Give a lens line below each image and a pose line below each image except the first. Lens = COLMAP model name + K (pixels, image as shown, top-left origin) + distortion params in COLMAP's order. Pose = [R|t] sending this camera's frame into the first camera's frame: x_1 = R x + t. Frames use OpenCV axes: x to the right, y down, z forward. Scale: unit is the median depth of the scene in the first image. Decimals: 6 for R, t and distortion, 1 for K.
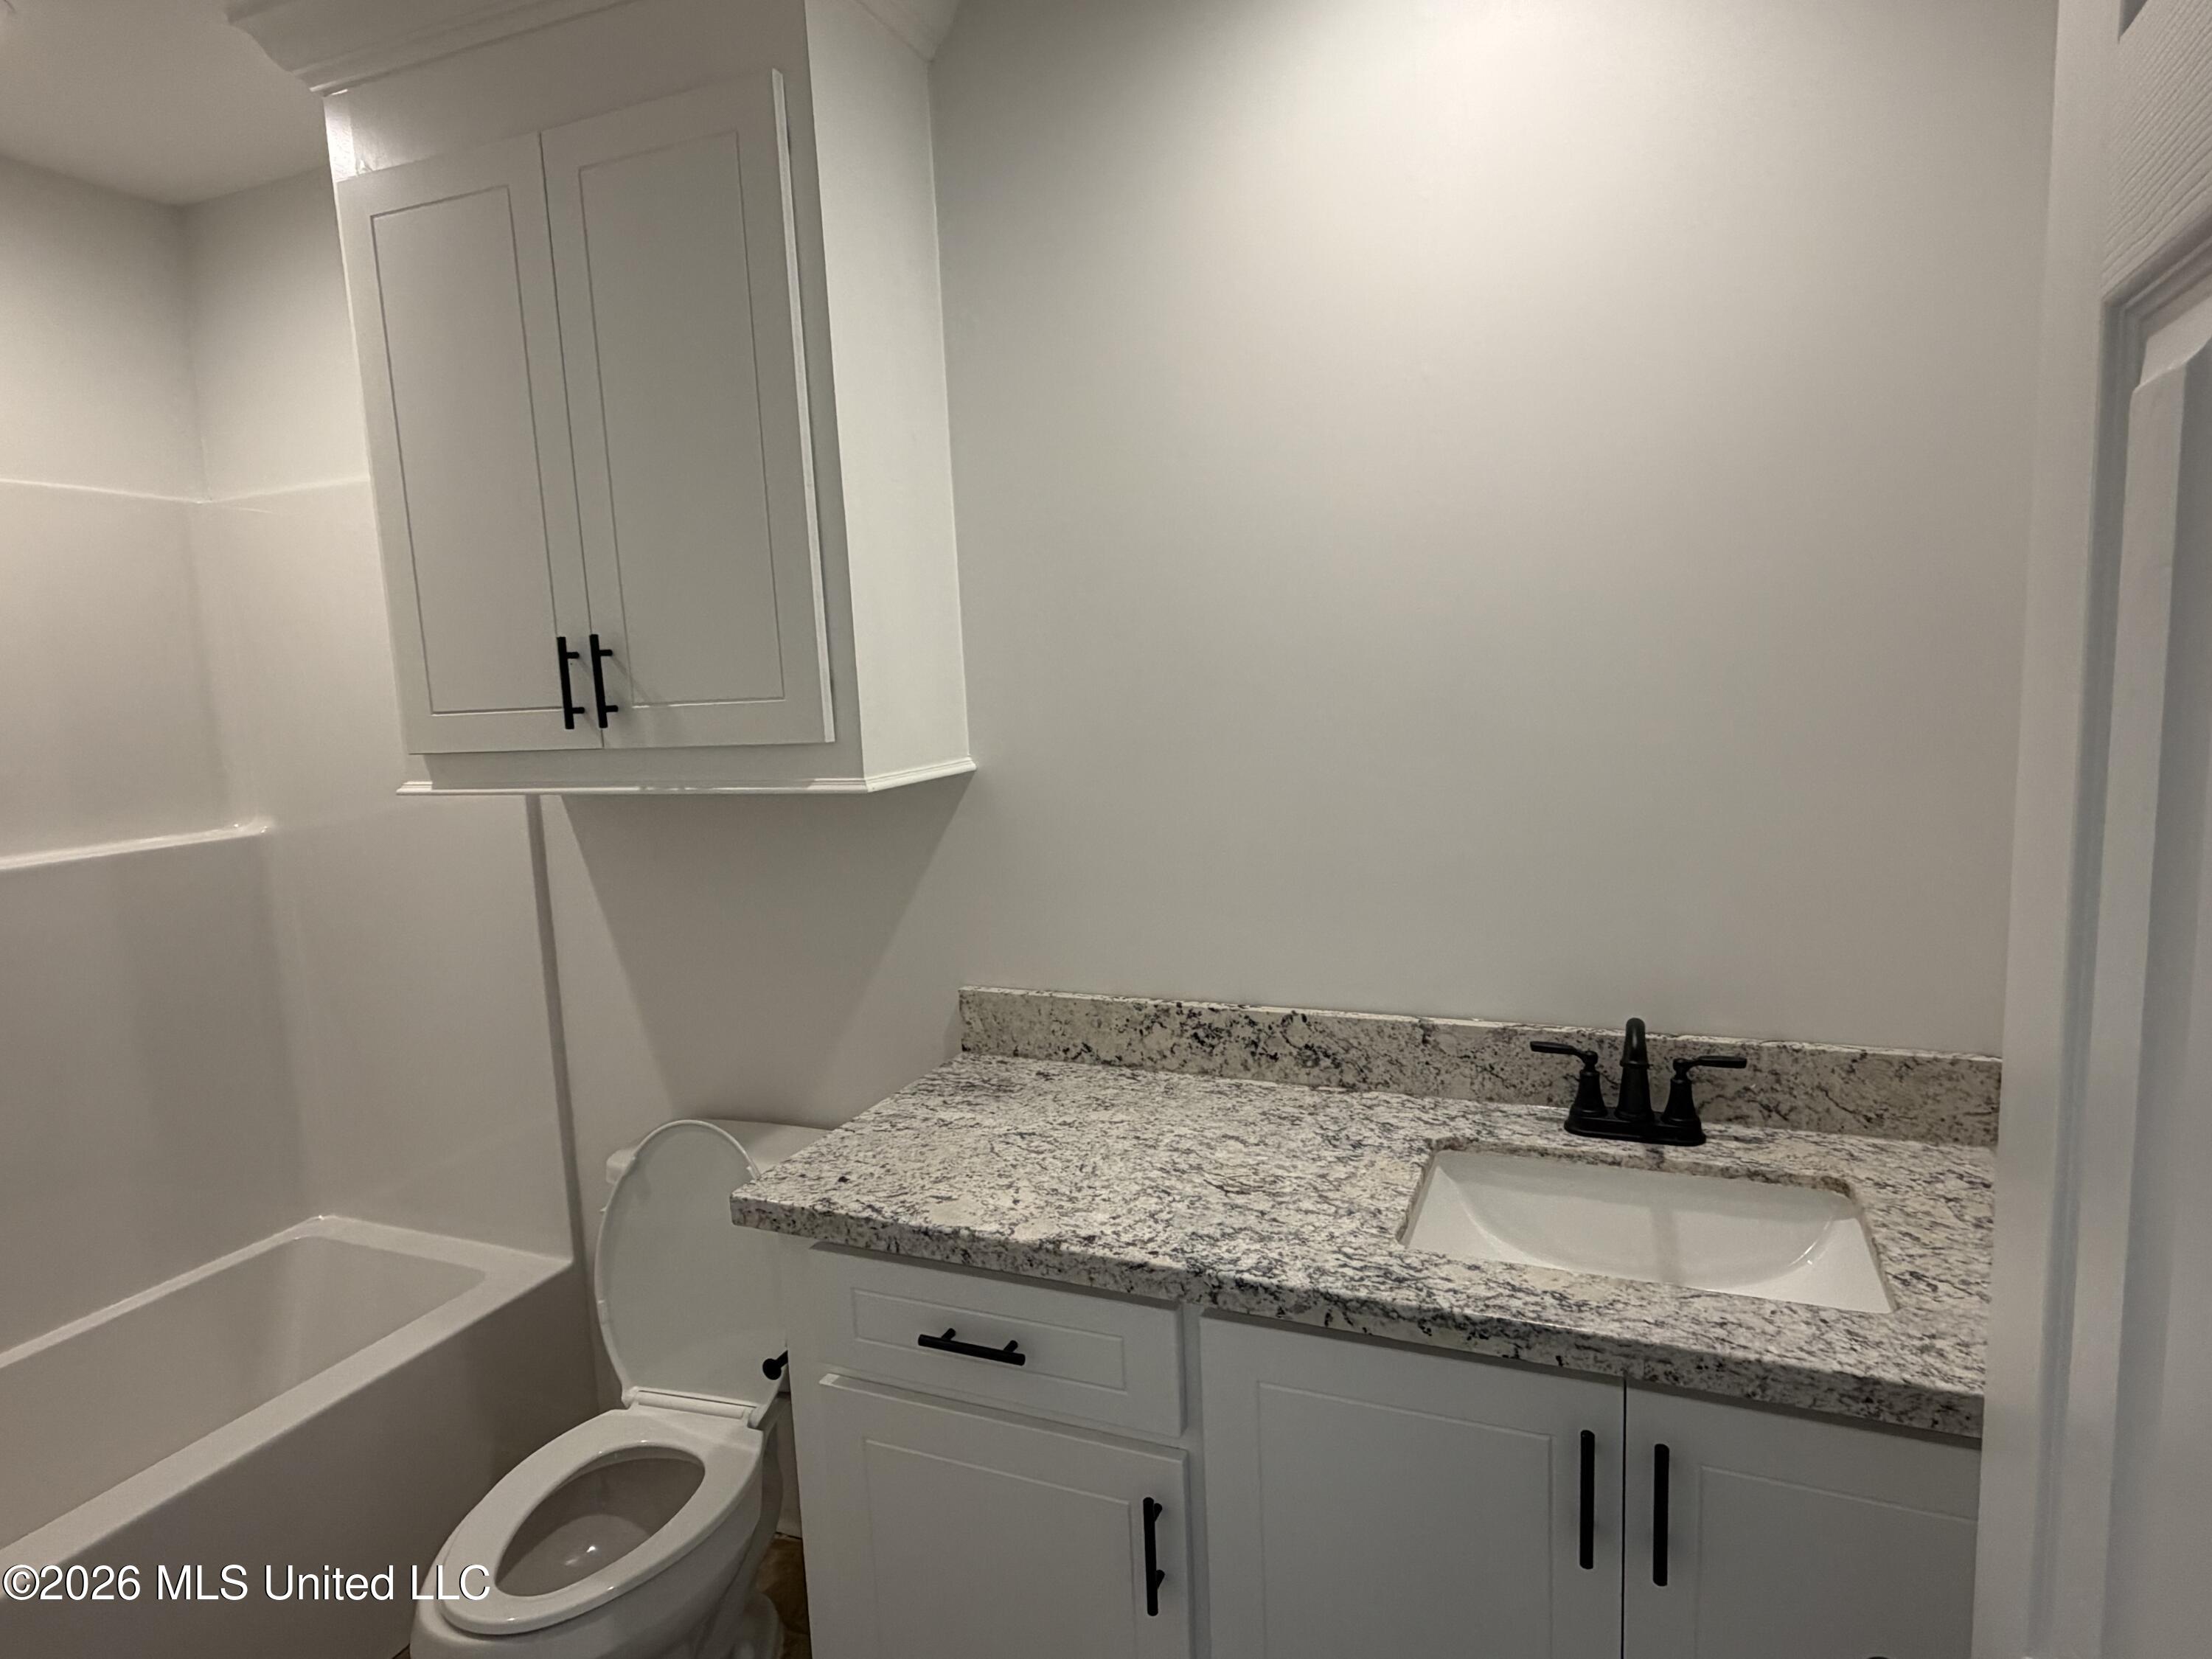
lens RADIAL K [[1224.8, 0, 1106.0], [0, 1224.8, 829.5], [0, 0, 1]] dist [0.000546, 0.001019]
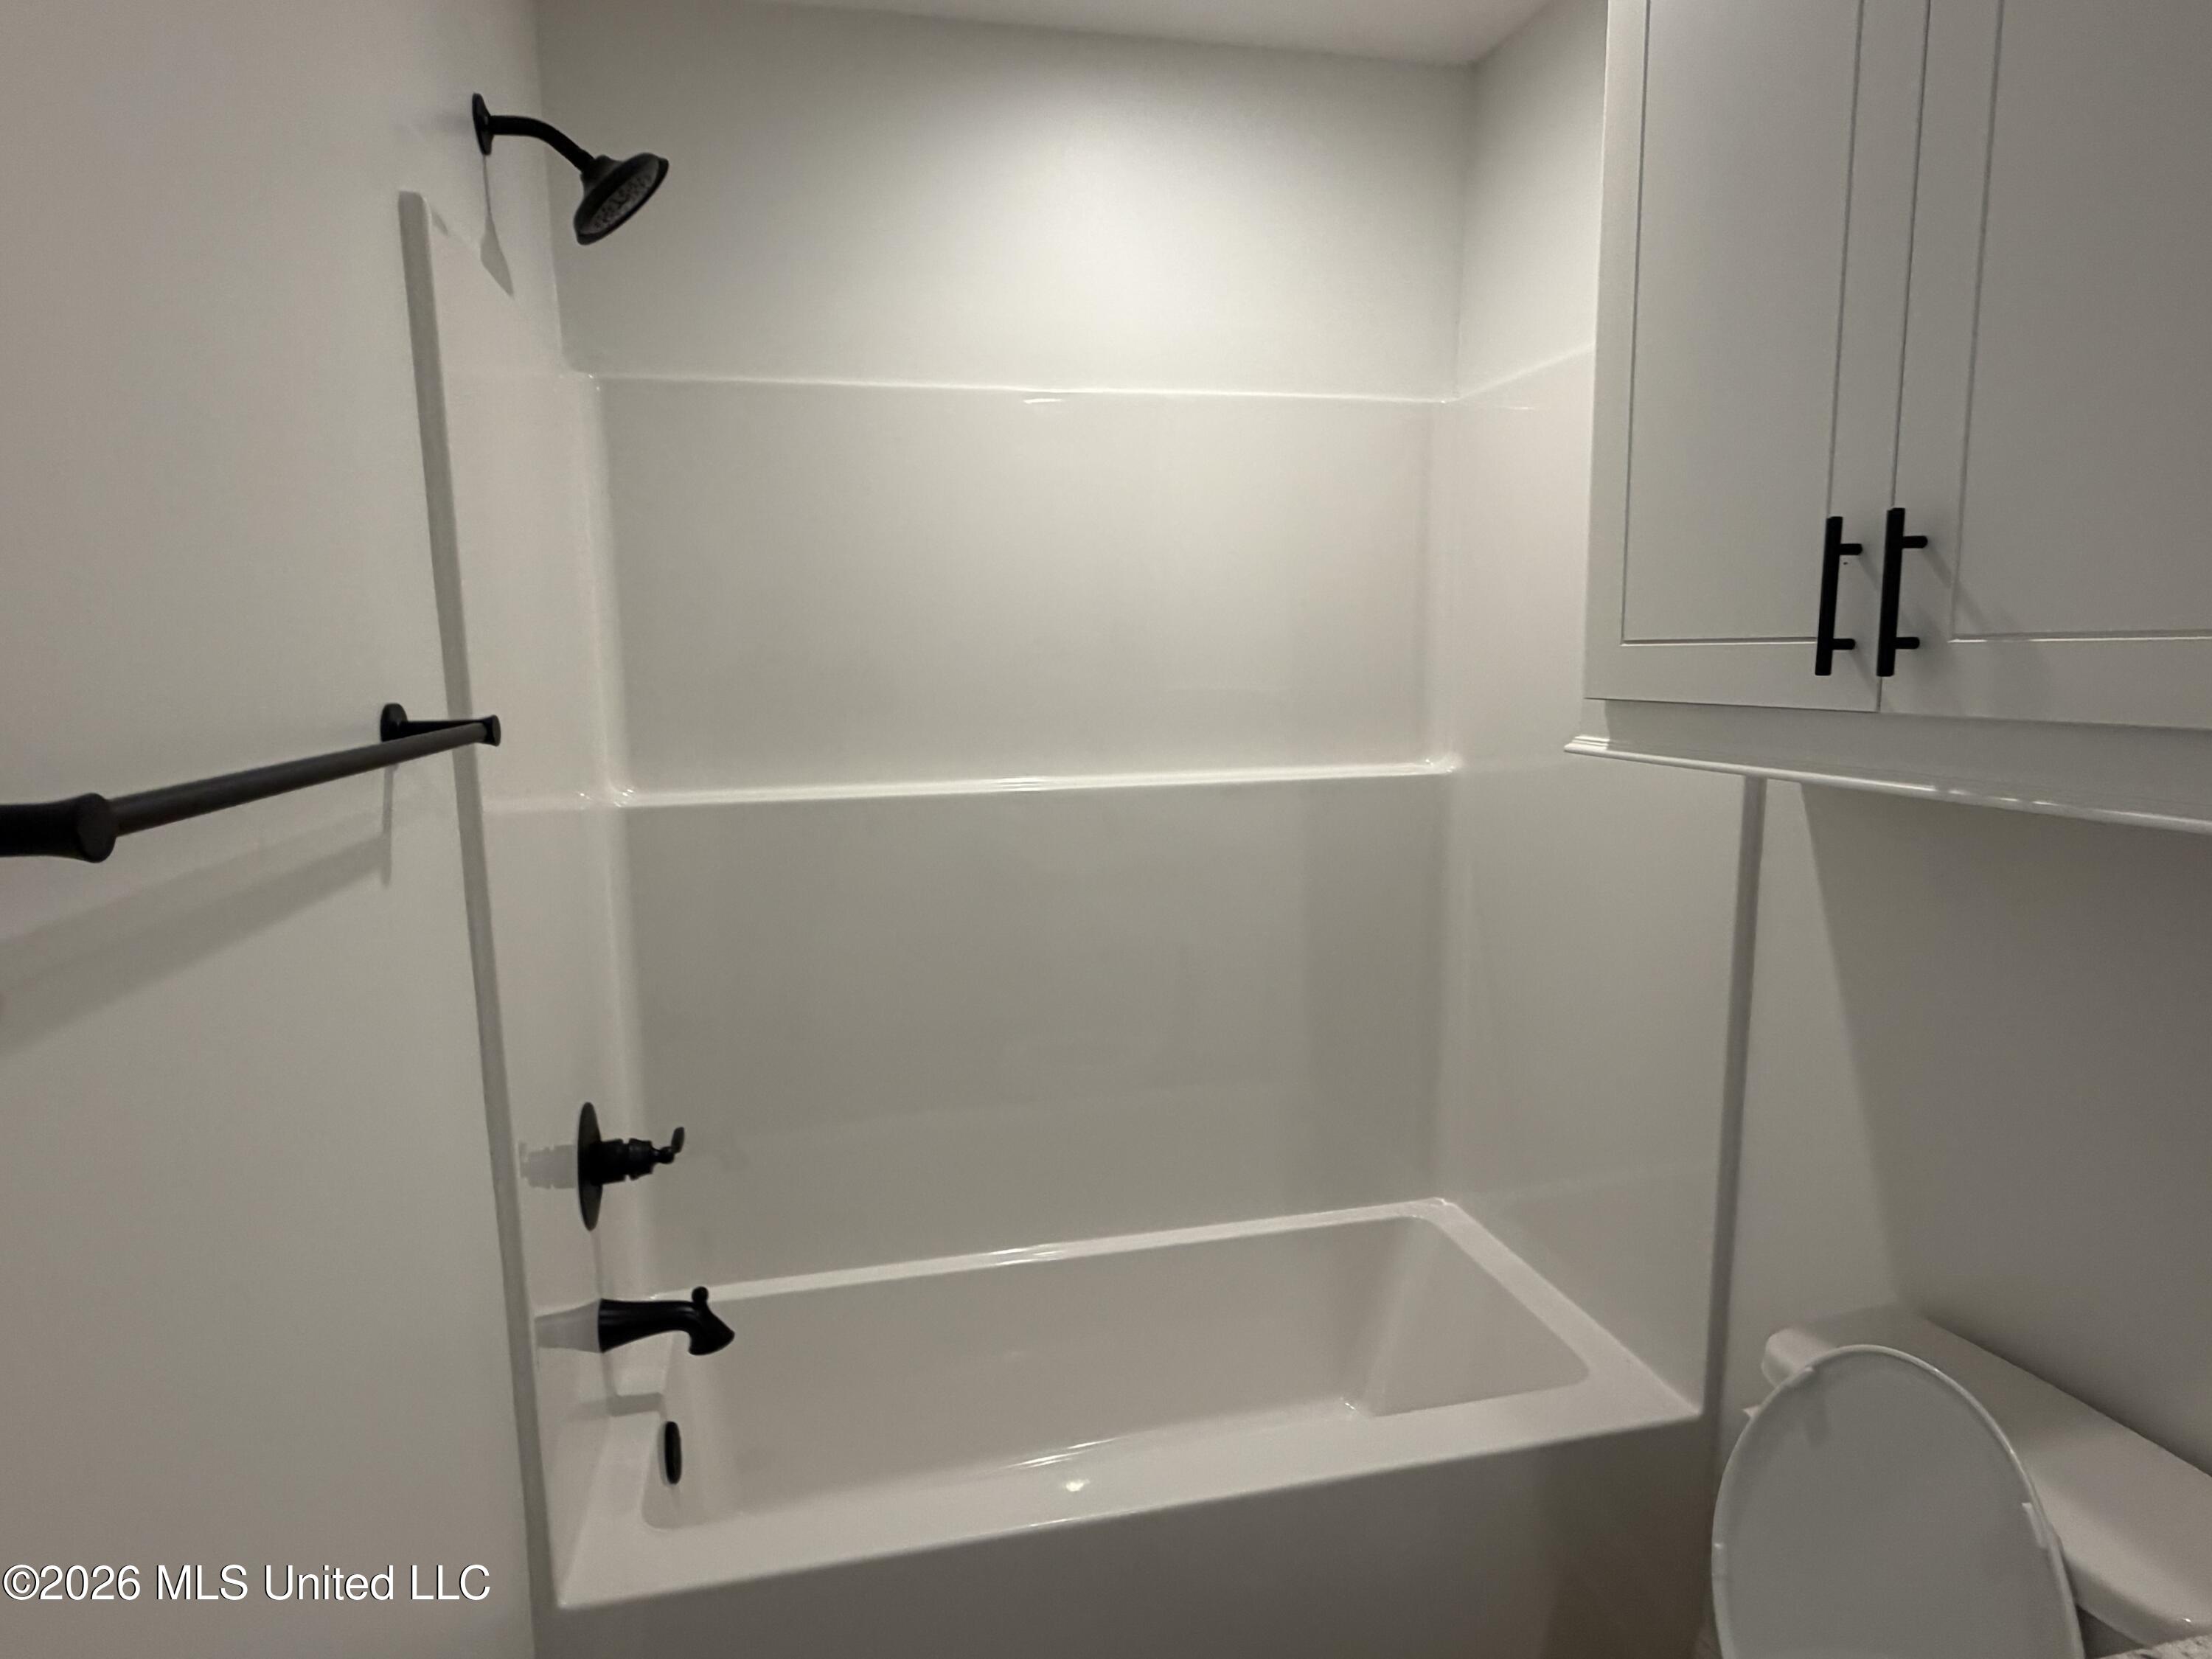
lens RADIAL K [[1224.8, 0, 1106.0], [0, 1224.8, 829.5], [0, 0, 1]] dist [0.000546, 0.001019]
pose [[0.581663, 0.155257, -0.798476, -0.142131], [-0.117192, 0.987370, 0.106615, -0.028484], [0.804944, 0.031561, 0.592511, 0.342180]]
